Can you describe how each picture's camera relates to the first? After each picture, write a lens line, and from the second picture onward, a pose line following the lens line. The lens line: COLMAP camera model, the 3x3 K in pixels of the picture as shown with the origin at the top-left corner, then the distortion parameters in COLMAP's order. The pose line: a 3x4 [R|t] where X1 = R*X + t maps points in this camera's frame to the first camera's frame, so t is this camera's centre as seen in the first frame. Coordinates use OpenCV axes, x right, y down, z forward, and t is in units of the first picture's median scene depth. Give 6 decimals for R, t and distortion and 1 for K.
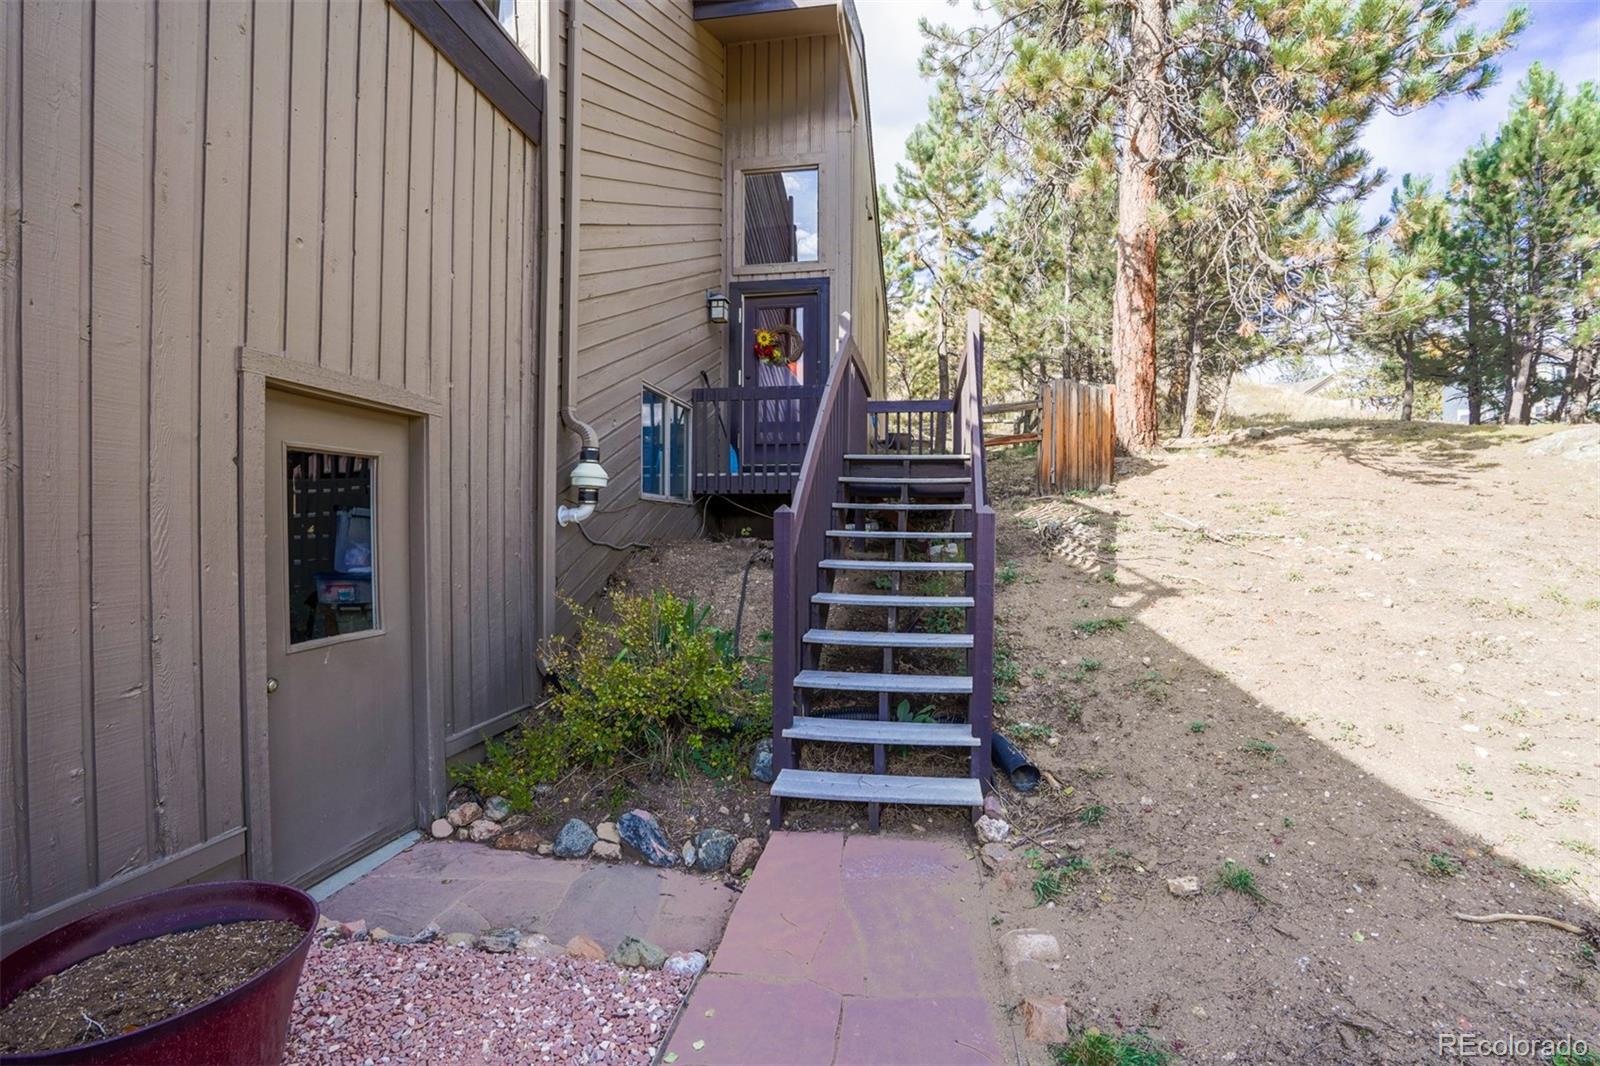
lens RADIAL K [[745.7, 0, 801.0], [0, 745.7, 501.8], [0, 0, 1]] dist [0.000070, 0.000100]
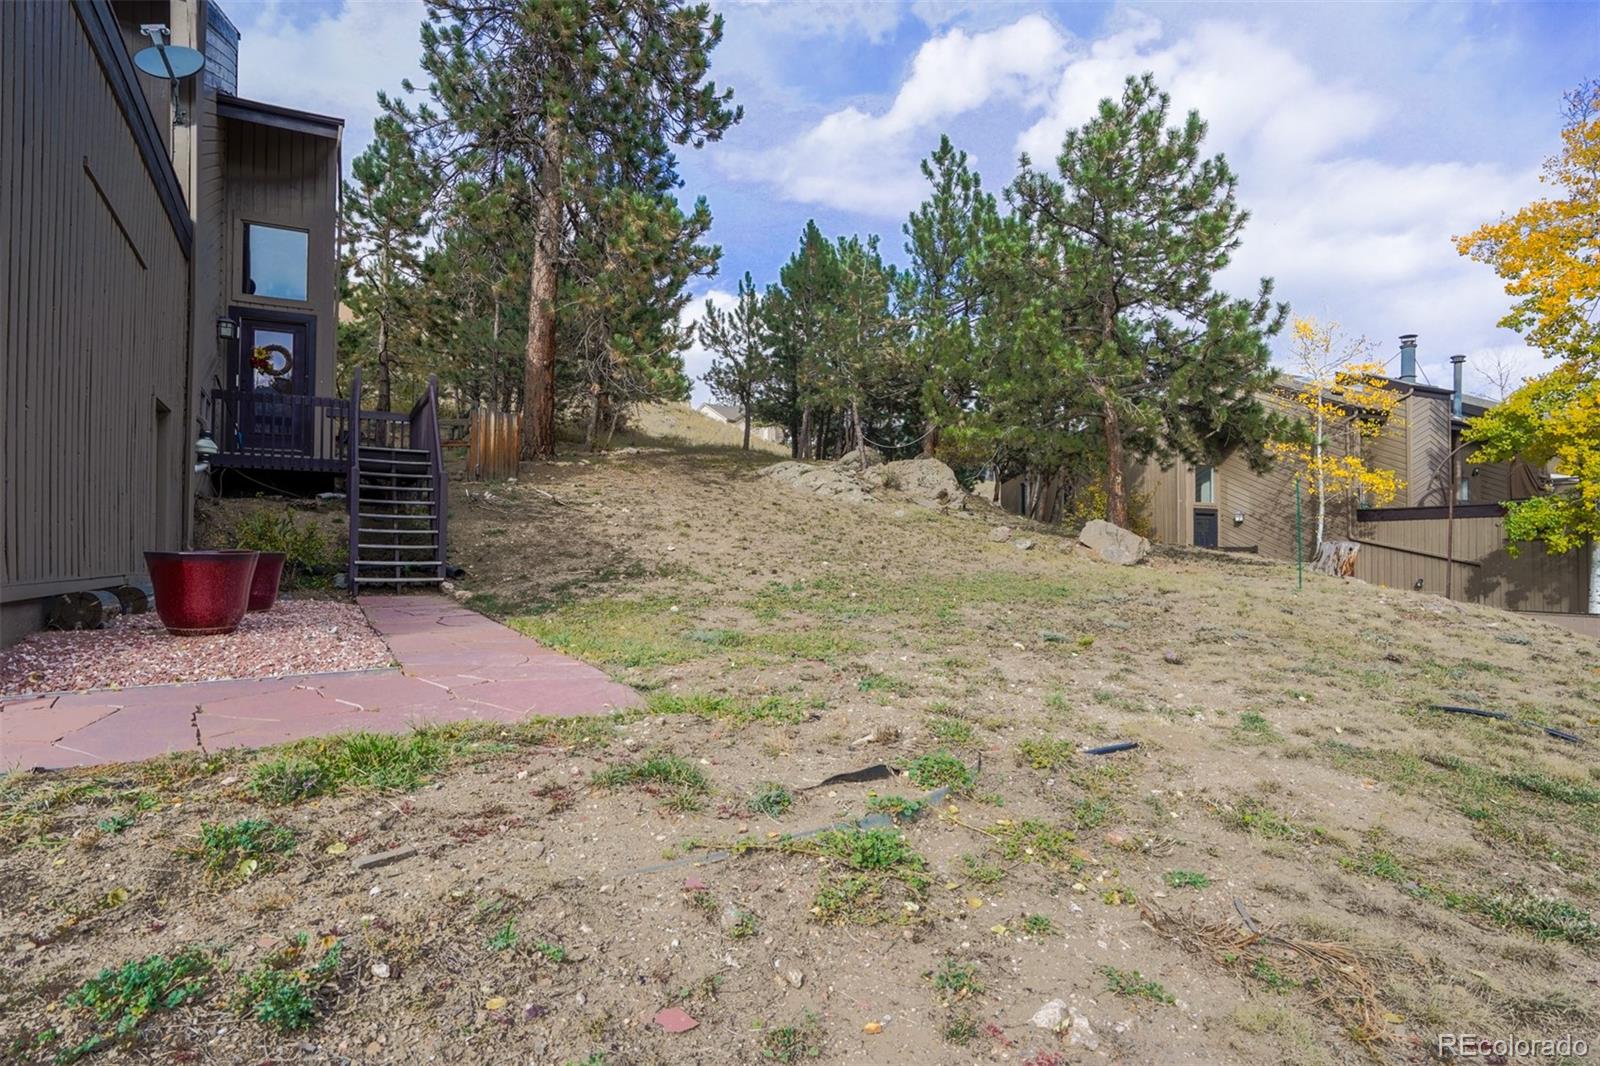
lens RADIAL K [[909.9, 0, 800.0], [0, 909.9, 533.0], [0, 0, 1]] dist [-0.032170, 0.000778]
pose [[0.789700, 0.016641, 0.613268, -0.263820], [-0.021167, 0.999776, 0.000127, 0.076272], [-0.613128, -0.013081, 0.789875, -0.834851]]
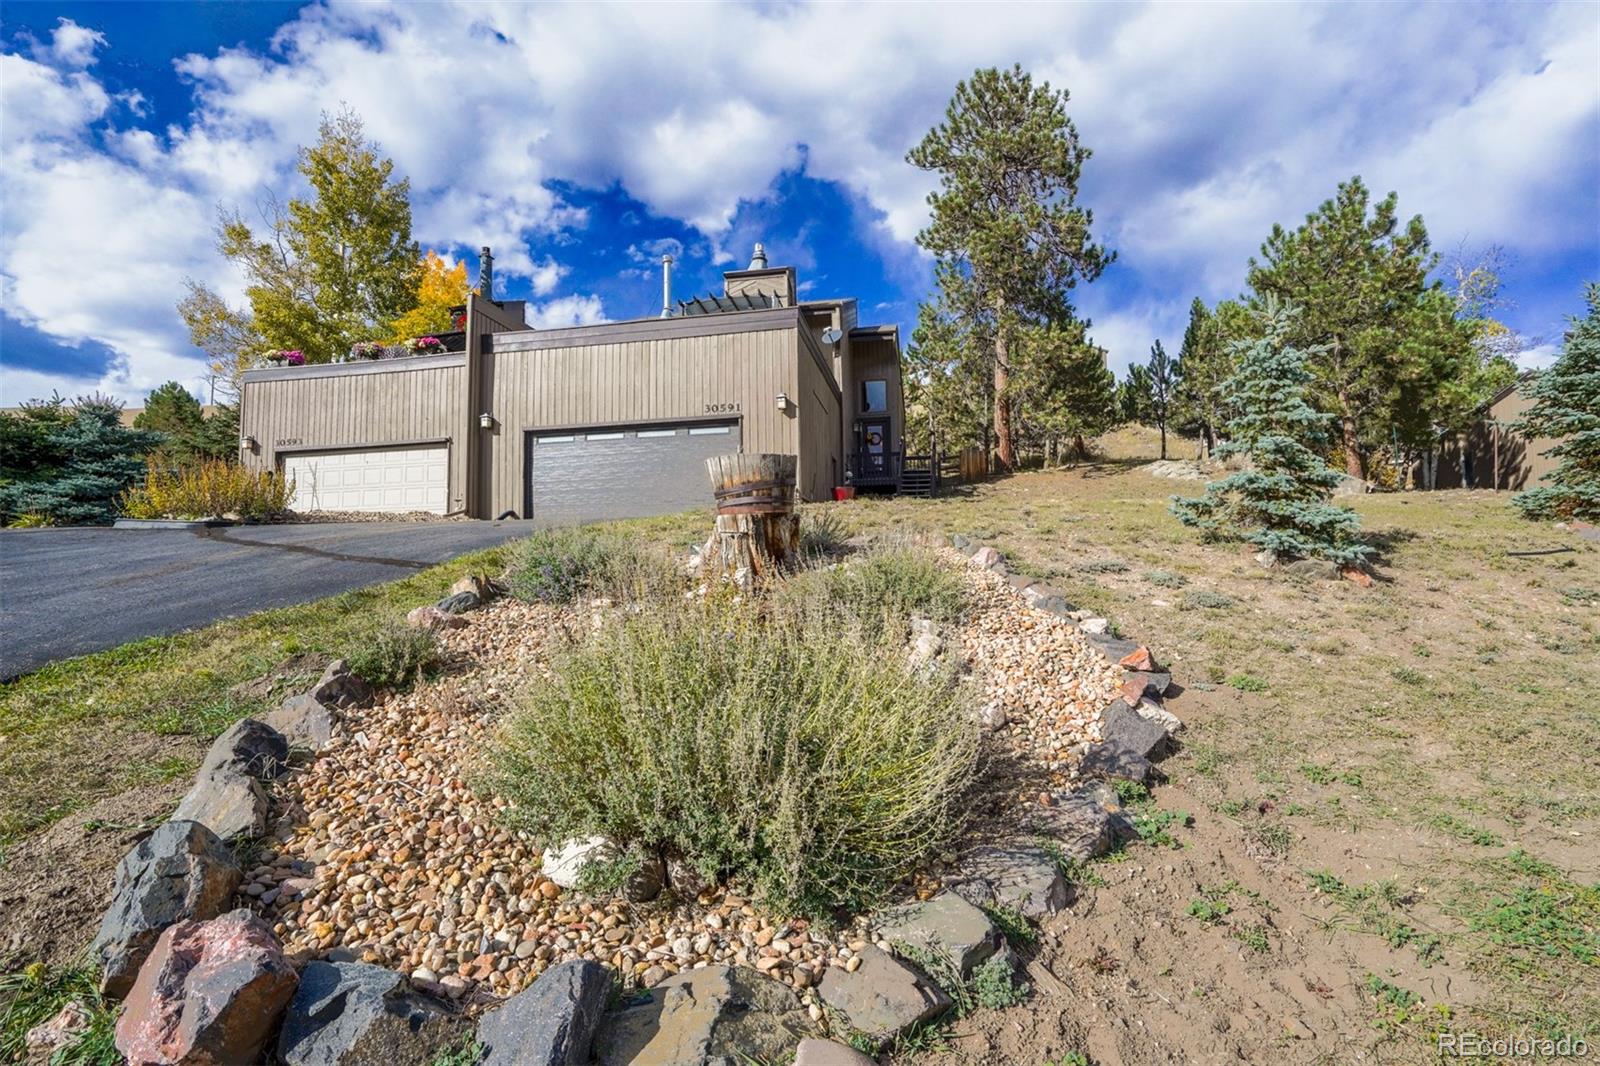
lens RADIAL K [[762.8, 0, 795.5], [0, 762.8, 529.6], [0, 0, 1]] dist [-0.002783, -0.000016]
pose [[0.999896, -0.010714, -0.009626, -0.330630], [0.010273, 0.998946, -0.044743, 0.324463], [0.010095, 0.044639, 0.998952, -2.248455]]
